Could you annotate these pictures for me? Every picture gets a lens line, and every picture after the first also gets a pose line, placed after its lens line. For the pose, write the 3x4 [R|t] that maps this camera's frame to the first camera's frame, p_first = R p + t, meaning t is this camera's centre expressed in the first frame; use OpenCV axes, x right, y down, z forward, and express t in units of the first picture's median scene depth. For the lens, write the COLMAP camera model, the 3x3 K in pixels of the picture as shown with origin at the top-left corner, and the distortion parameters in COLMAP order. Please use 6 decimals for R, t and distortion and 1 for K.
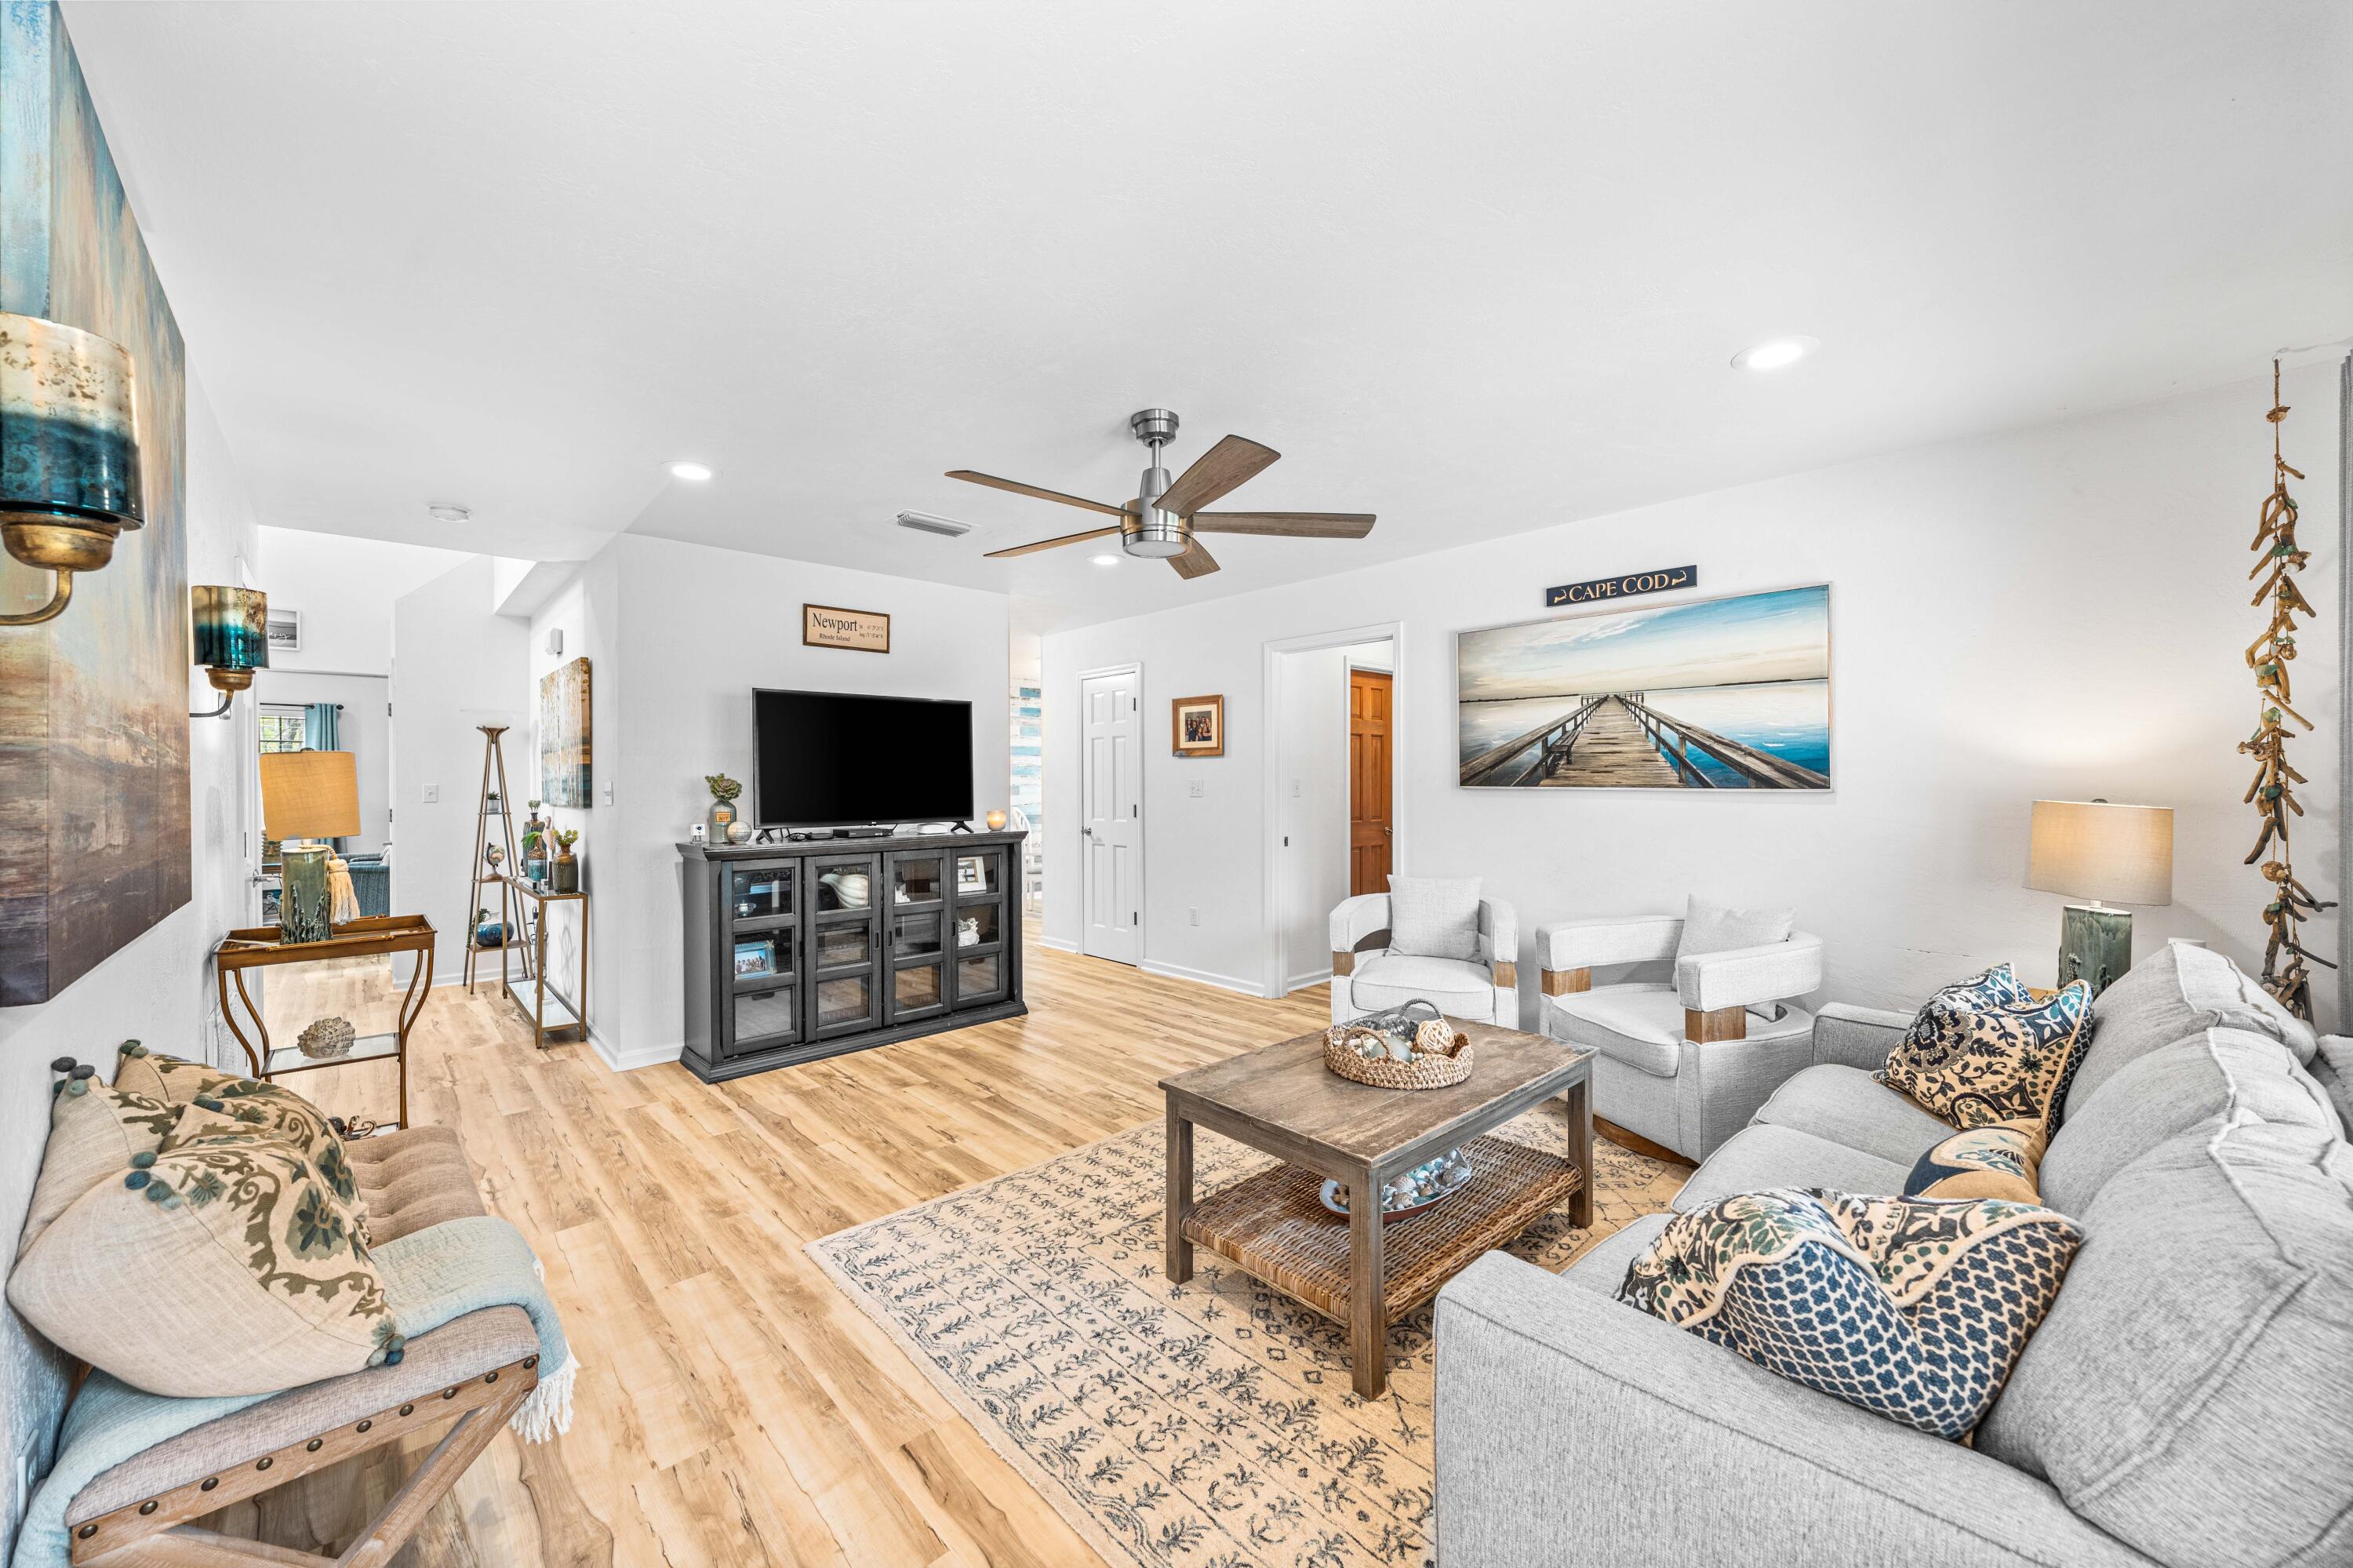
lens RADIAL K [[881.6, 0, 1200.1], [0, 881.6, 782.7], [0, 0, 1]] dist [-0.006725, -0.000029]
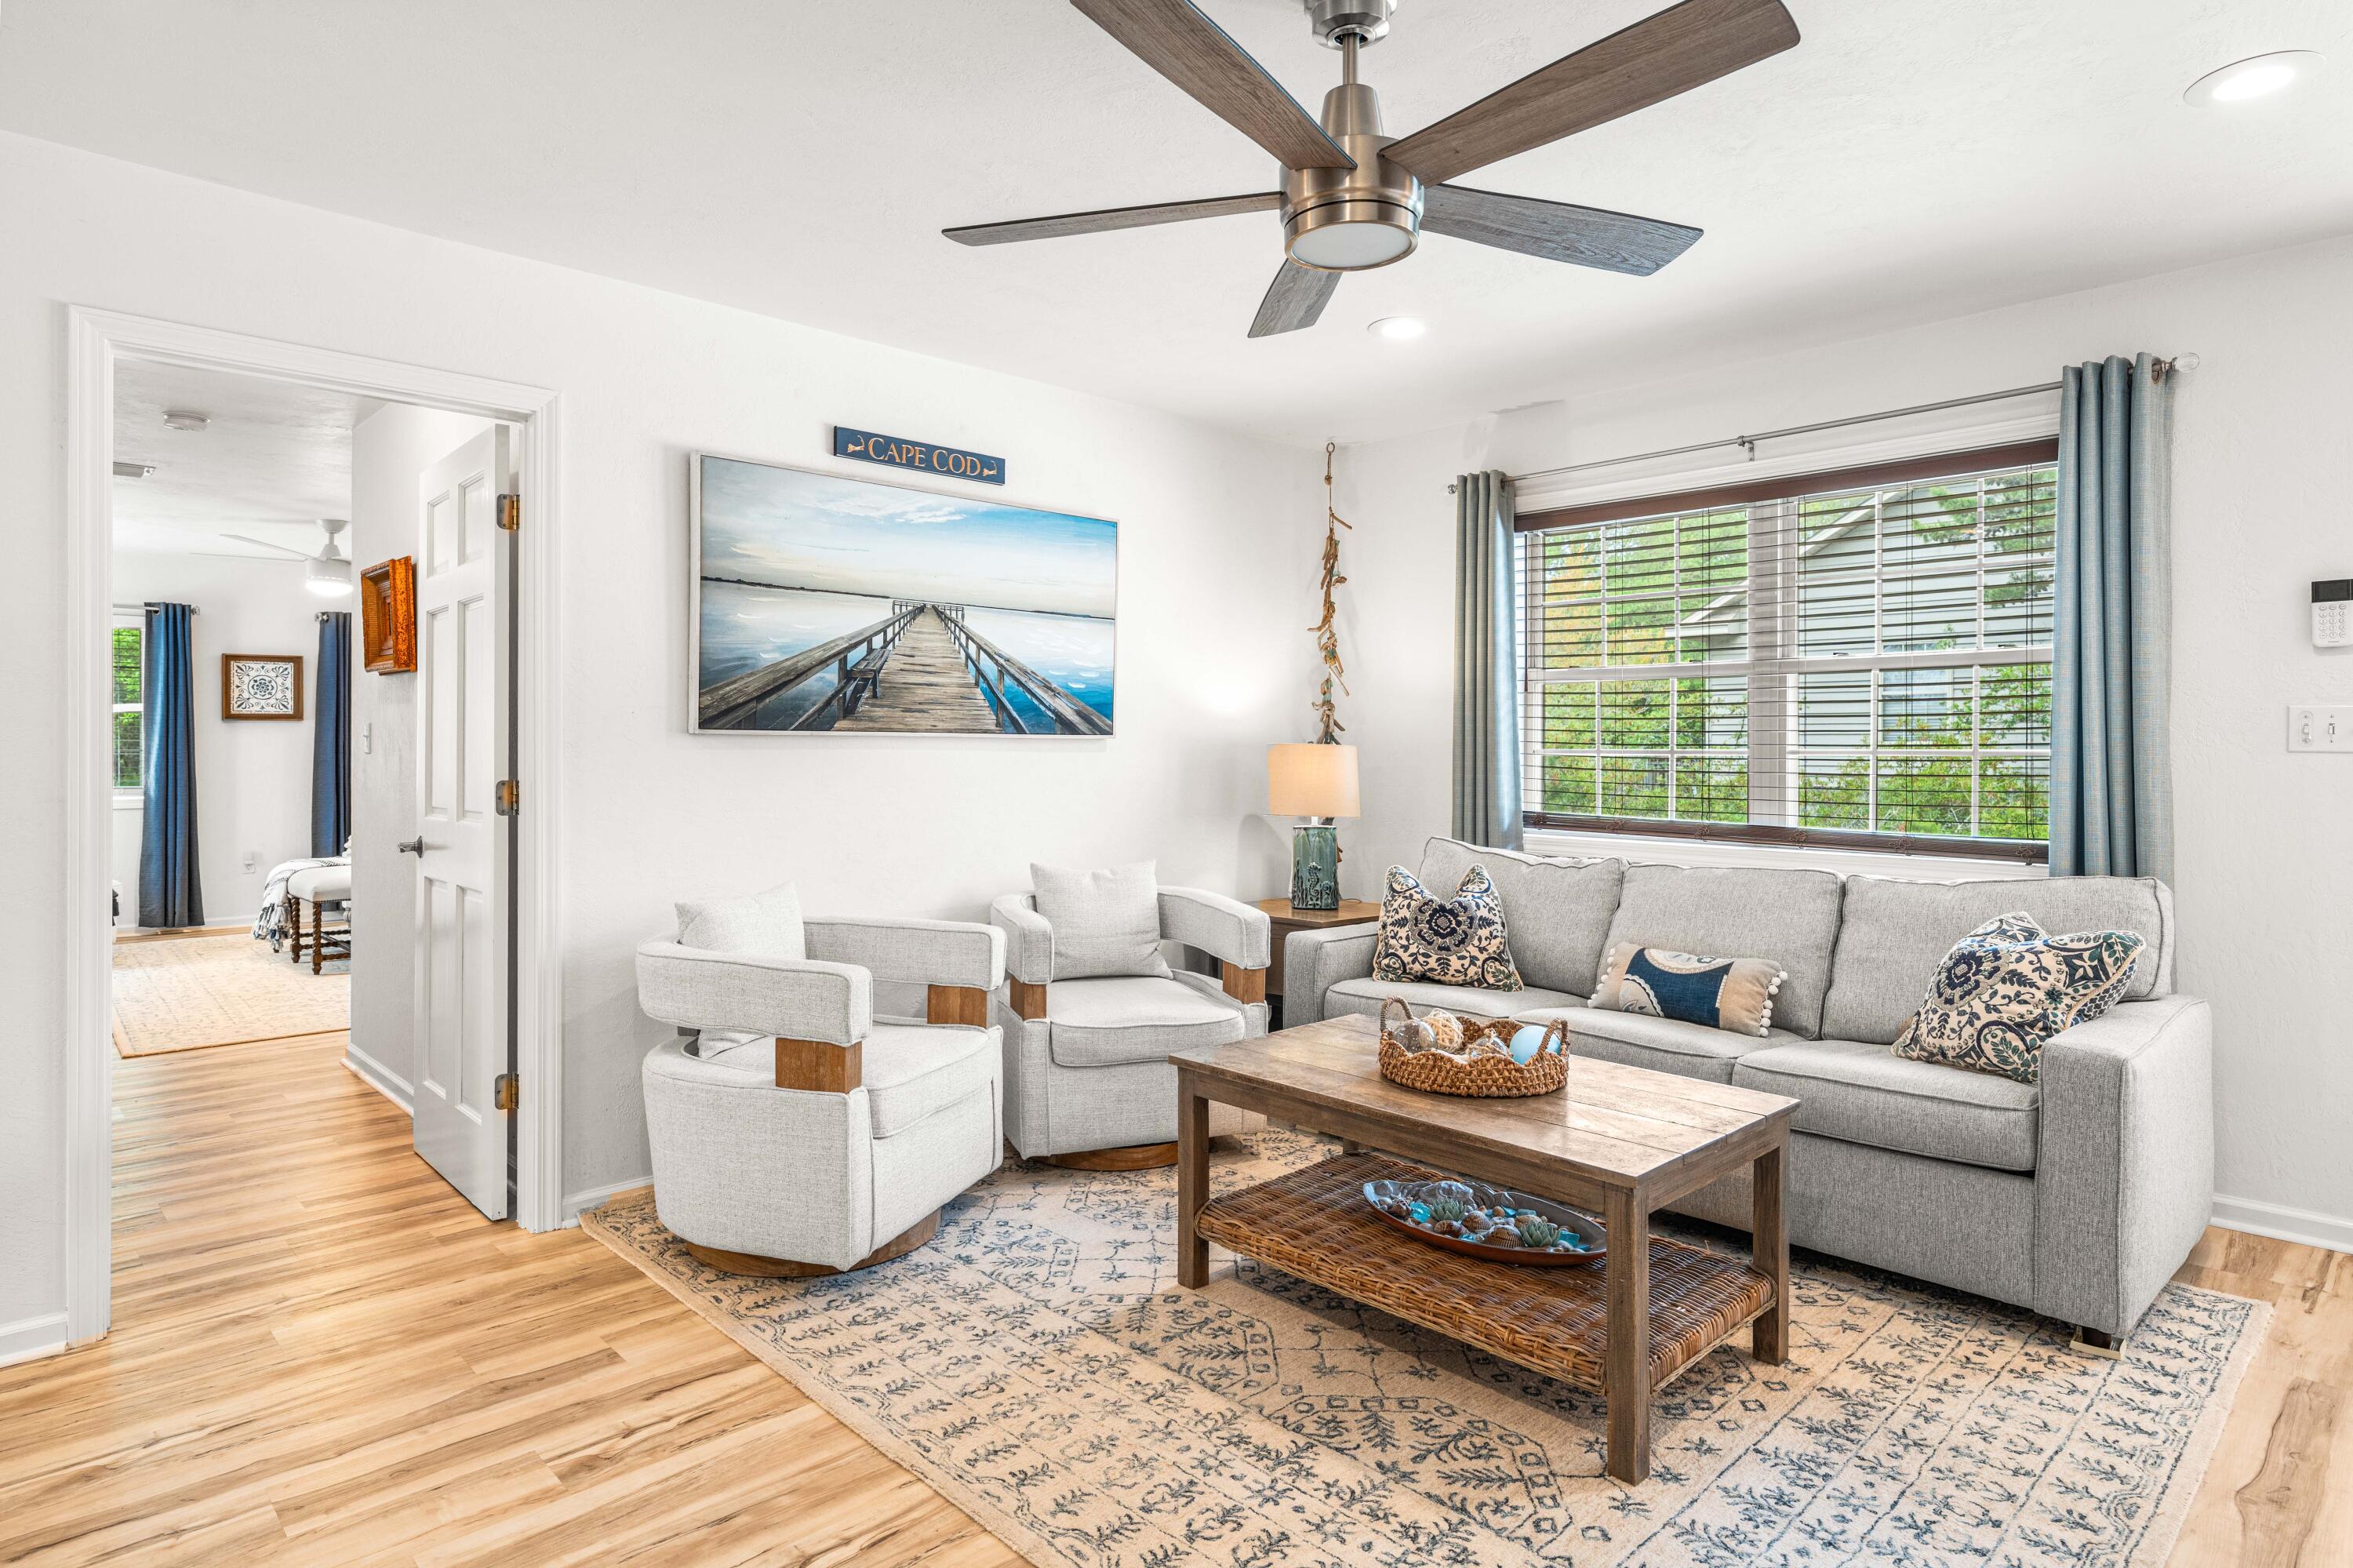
lens RADIAL K [[1286.2, 0, 1138.6], [0, 1286.2, 745.8], [0, 0, 1]] dist [0.002616, -0.000802]
pose [[0.017123, 0.005370, 0.999839, -0.657392], [0.004626, 0.999974, -0.005450, 0.025449], [-0.999843, 0.004719, 0.017097, 0.908892]]
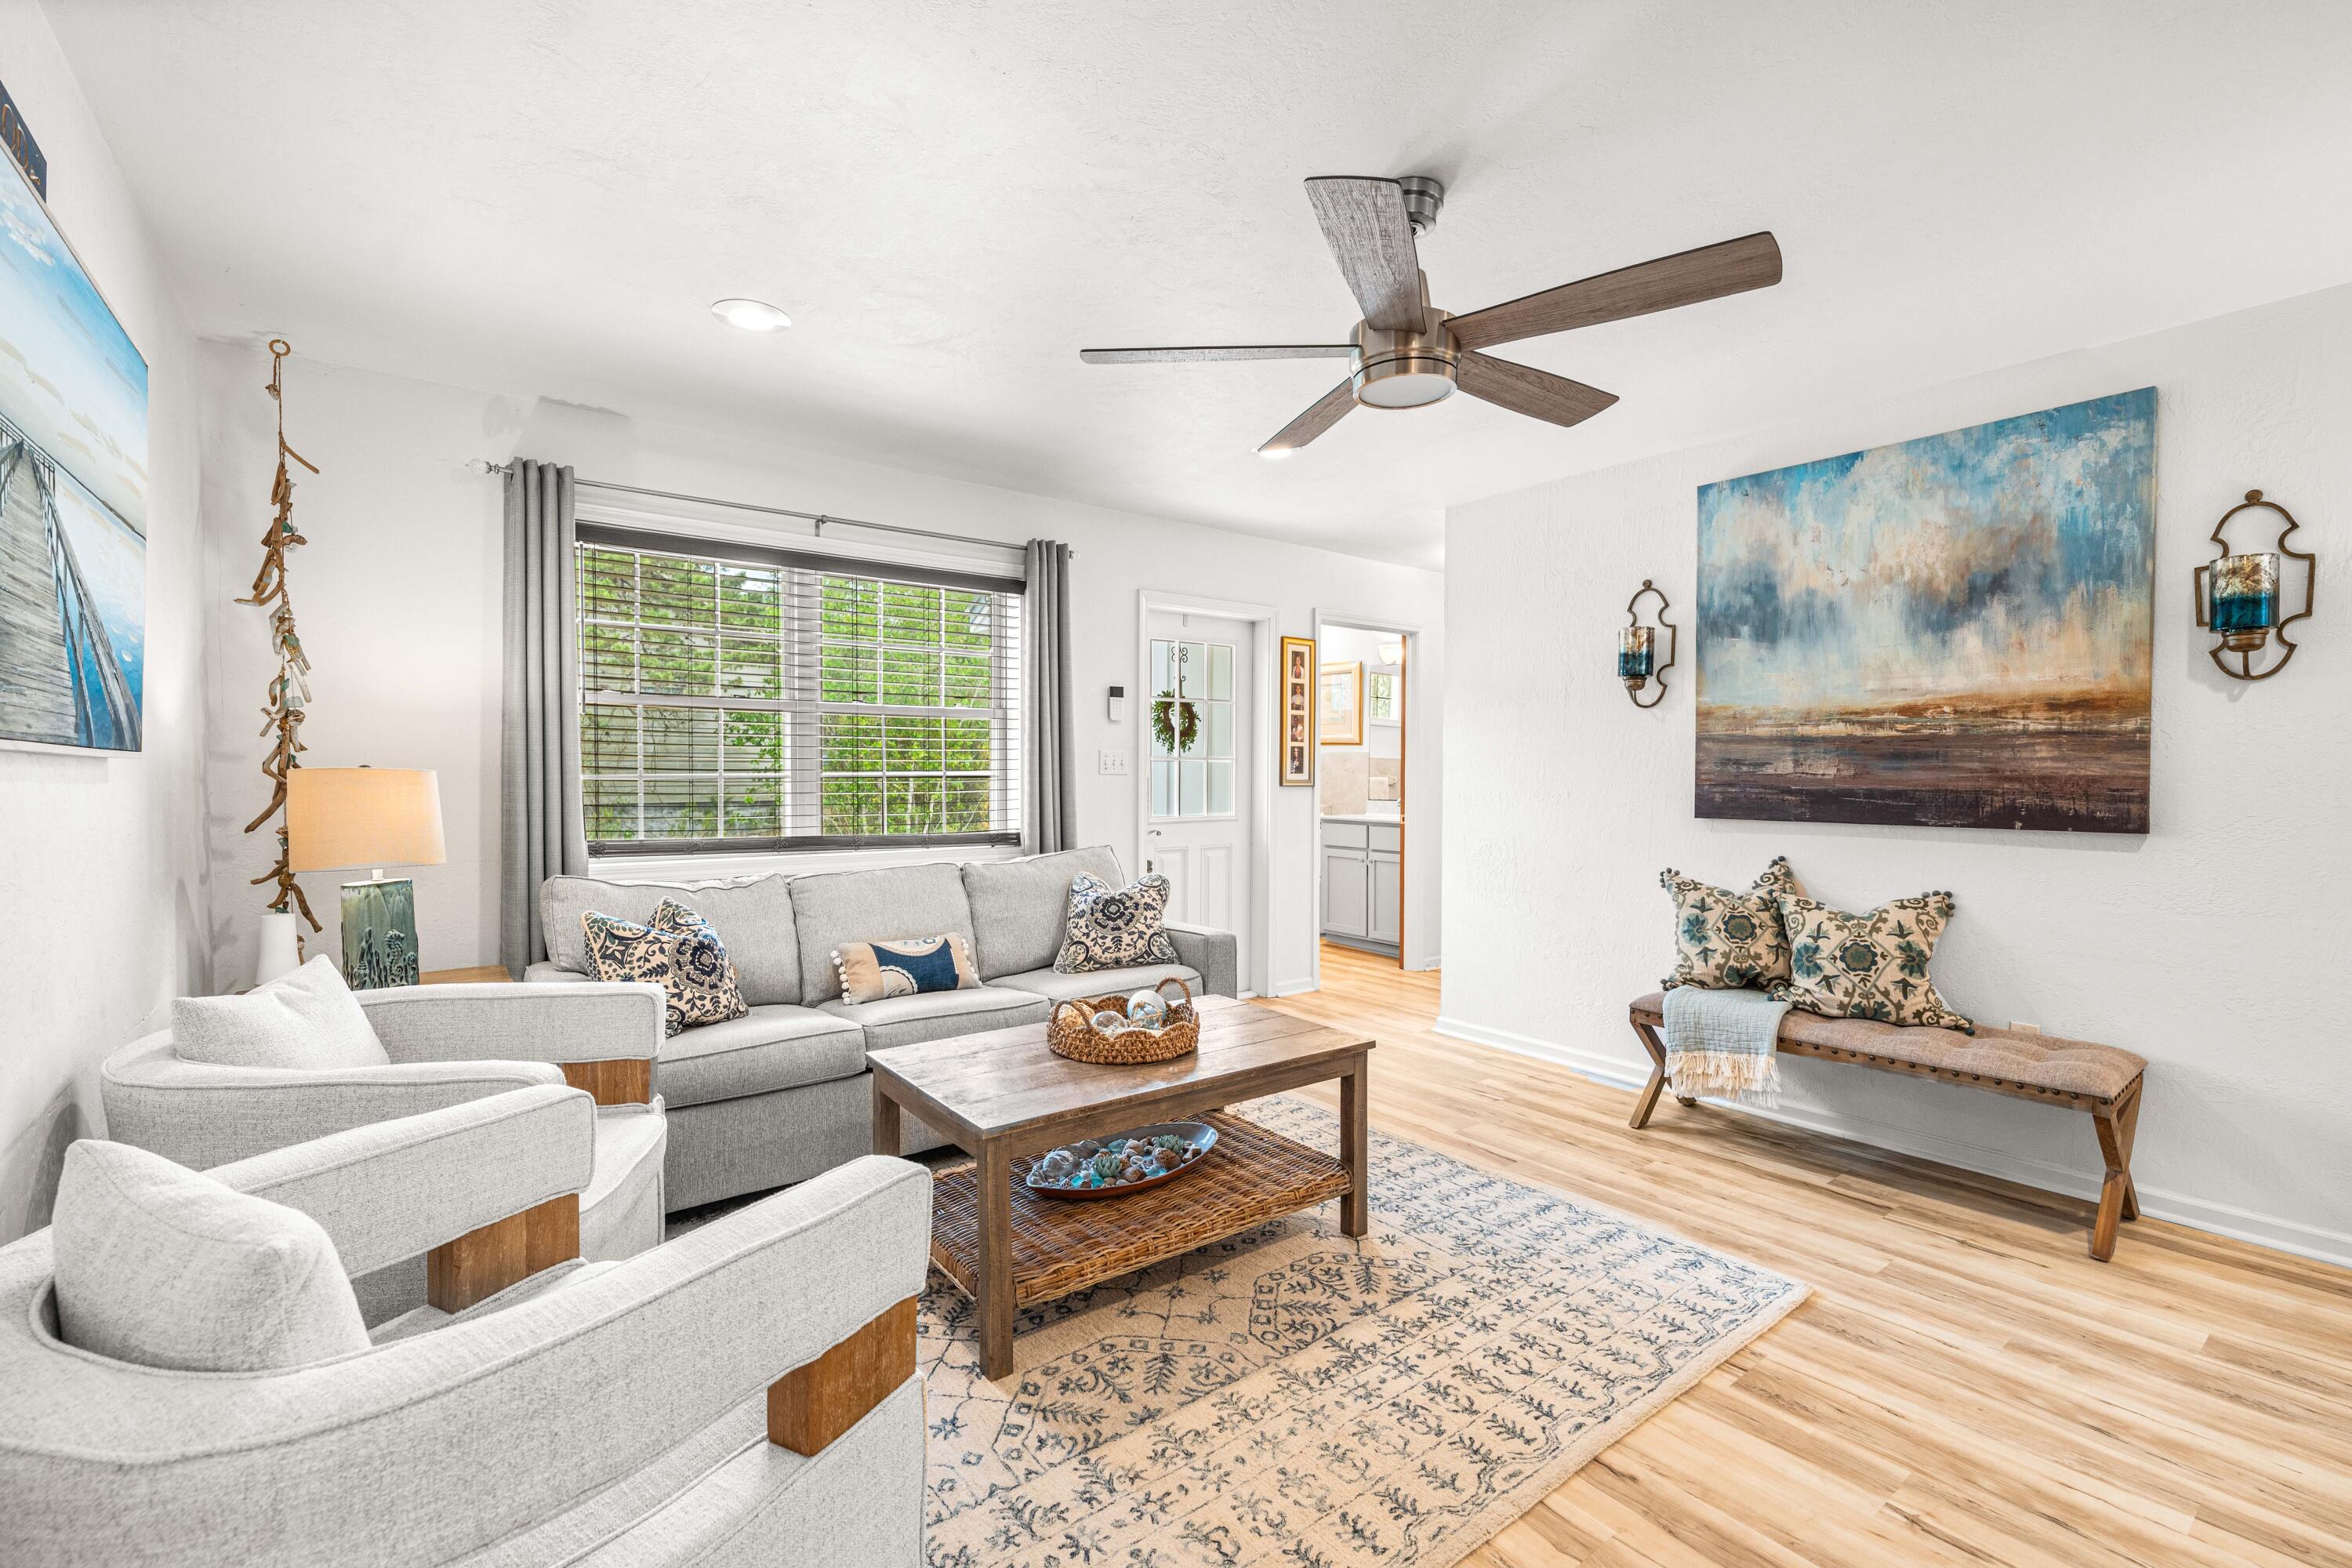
lens RADIAL K [[1017.3, 0, 1186.9], [0, 1017.3, 789.5], [0, 0, 1]] dist [-0.000629, -0.000303]
pose [[-0.994049, 0.002191, 0.108914, 0.026482], [0.004587, 0.999753, 0.021758, 0.019368], [-0.108839, 0.022128, -0.993813, 1.474714]]
